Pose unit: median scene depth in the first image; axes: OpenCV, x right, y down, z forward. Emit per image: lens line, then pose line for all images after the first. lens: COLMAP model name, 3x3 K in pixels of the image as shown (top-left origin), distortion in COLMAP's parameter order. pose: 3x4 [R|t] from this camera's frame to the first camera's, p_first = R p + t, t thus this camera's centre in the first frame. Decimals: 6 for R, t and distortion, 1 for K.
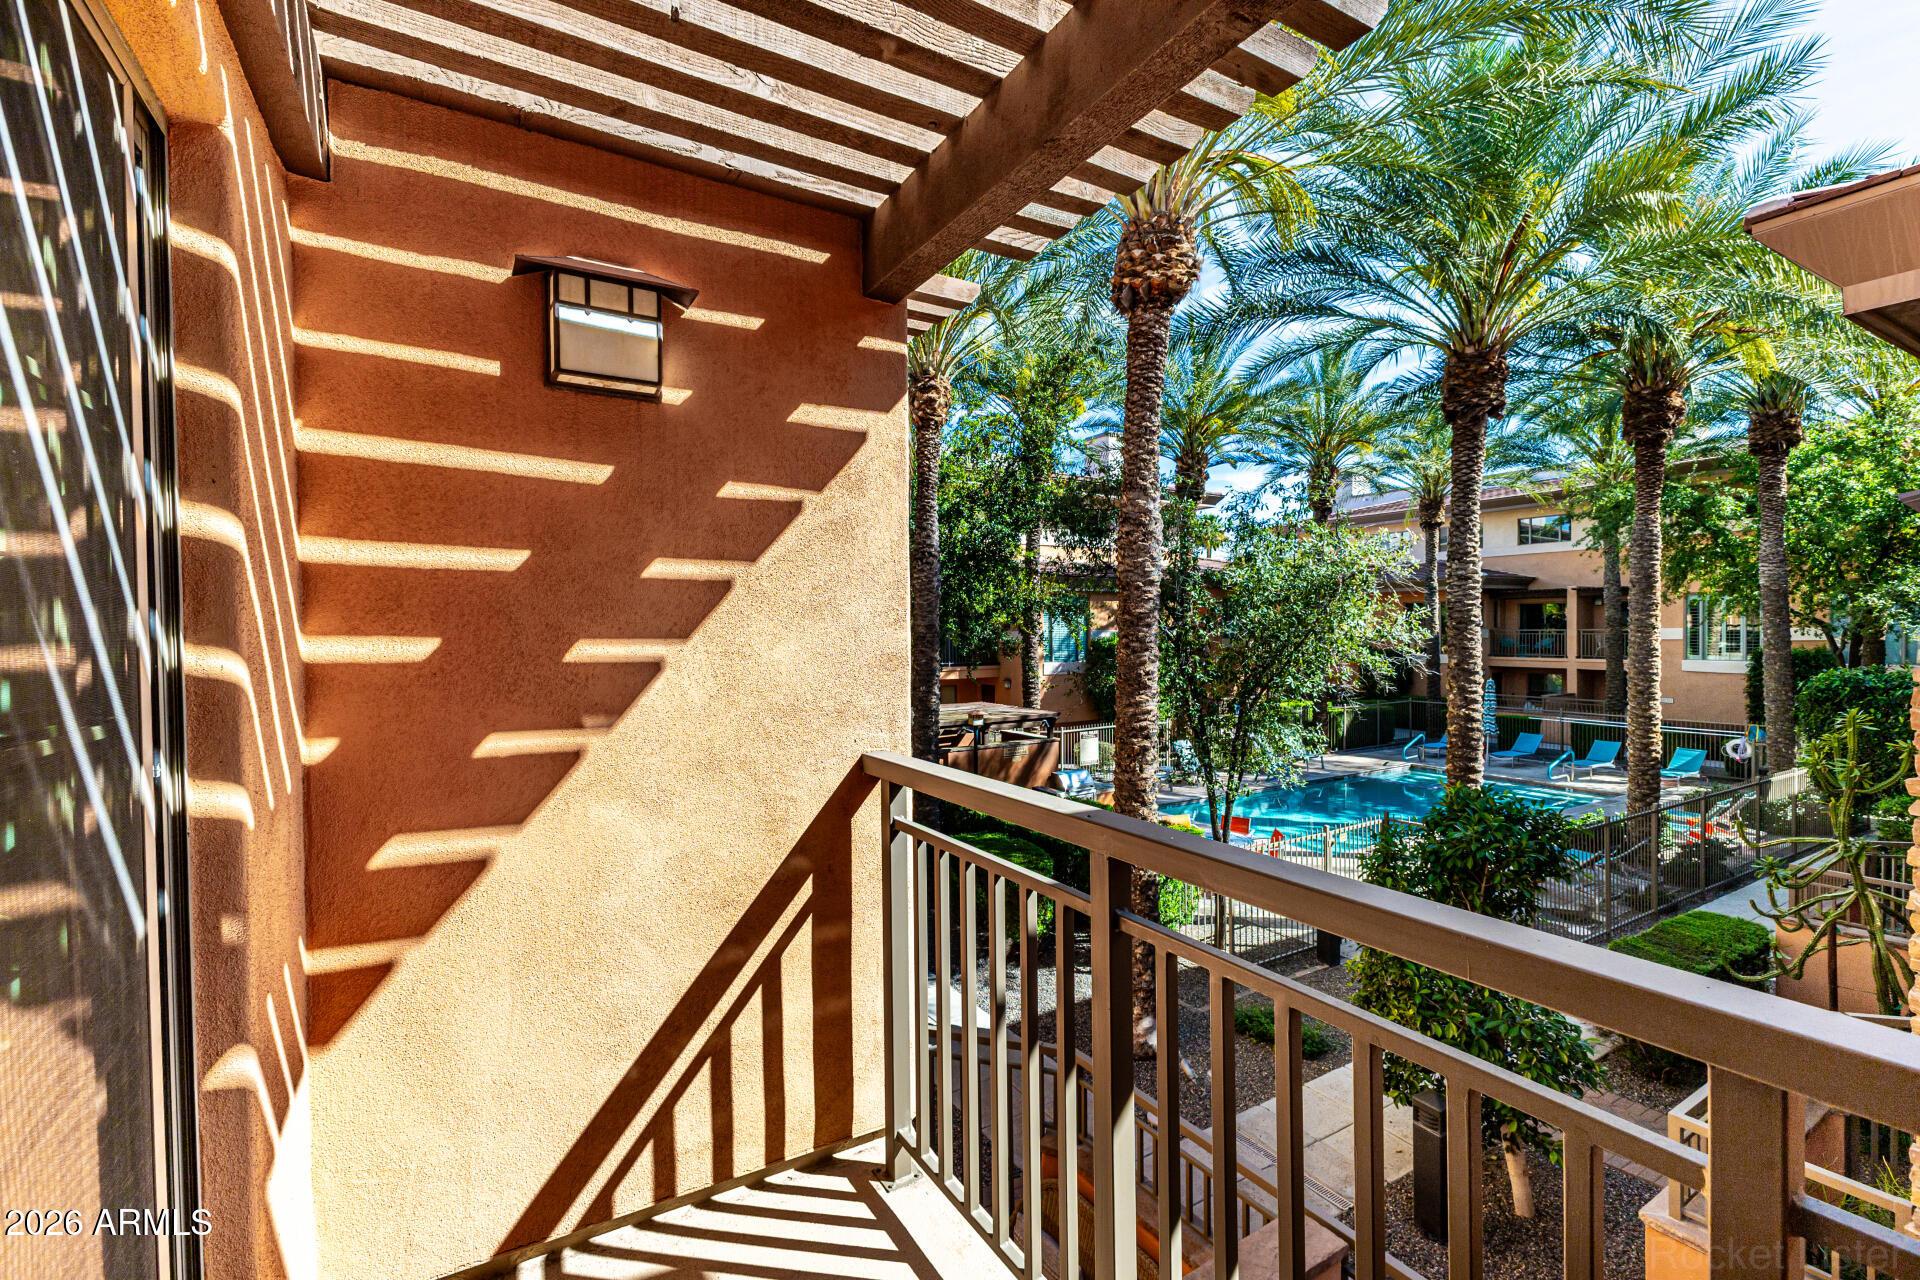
lens RADIAL K [[832.2, 0, 950.4], [0, 832.2, 632.9], [0, 0, 1]] dist [0.004272, -0.000294]
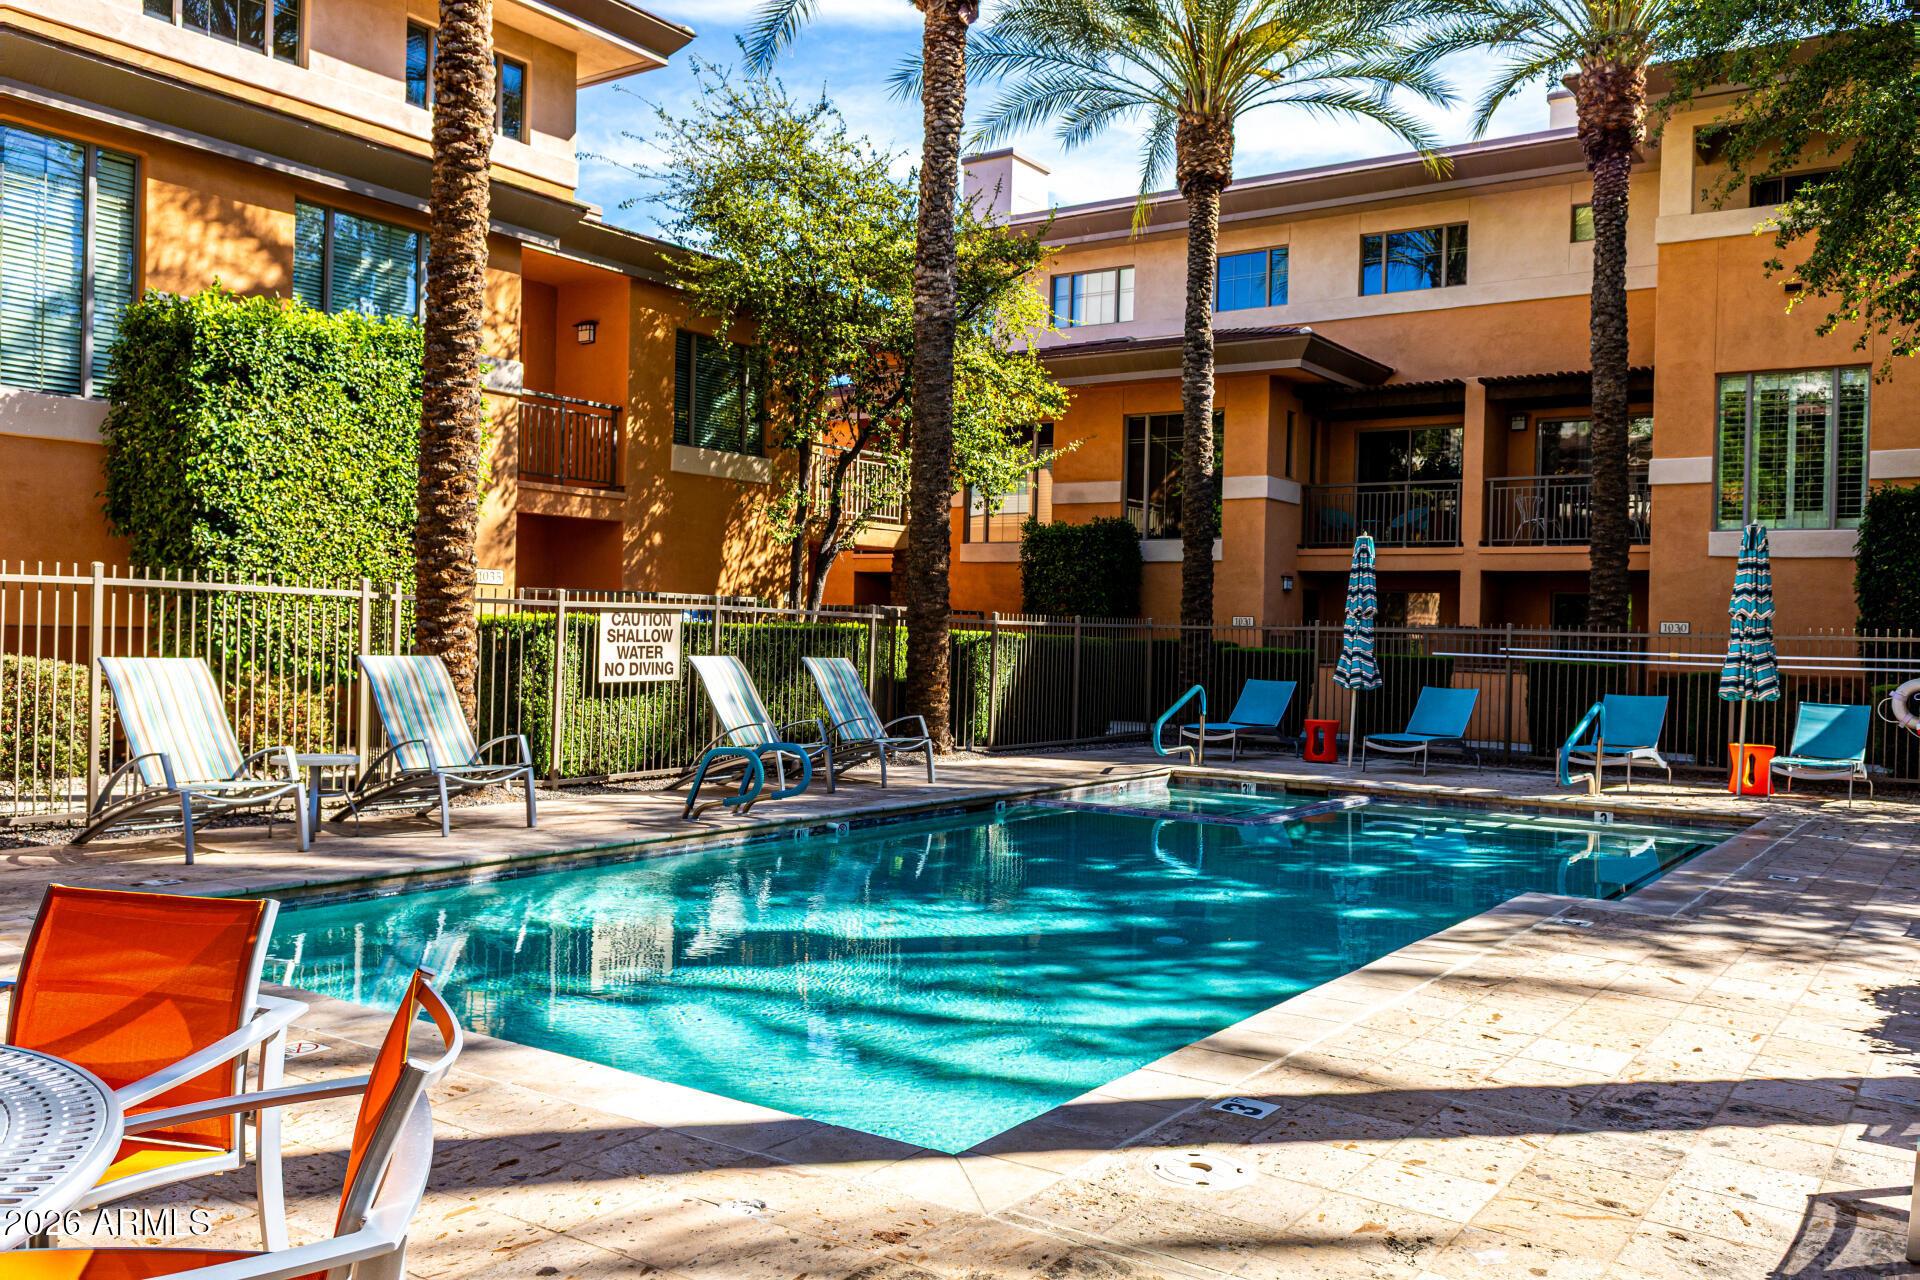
lens RADIAL K [[1599.6, 0, 960.0], [0, 1599.6, 640.0], [0, 0, 1]] dist [0.008761, 0.001870]
pose [[0.900608, 0.033257, 0.433359, 0.179932], [-0.031693, 0.999439, -0.010834, 0.108464], [-0.433476, -0.003978, 0.901156, 0.428091]]
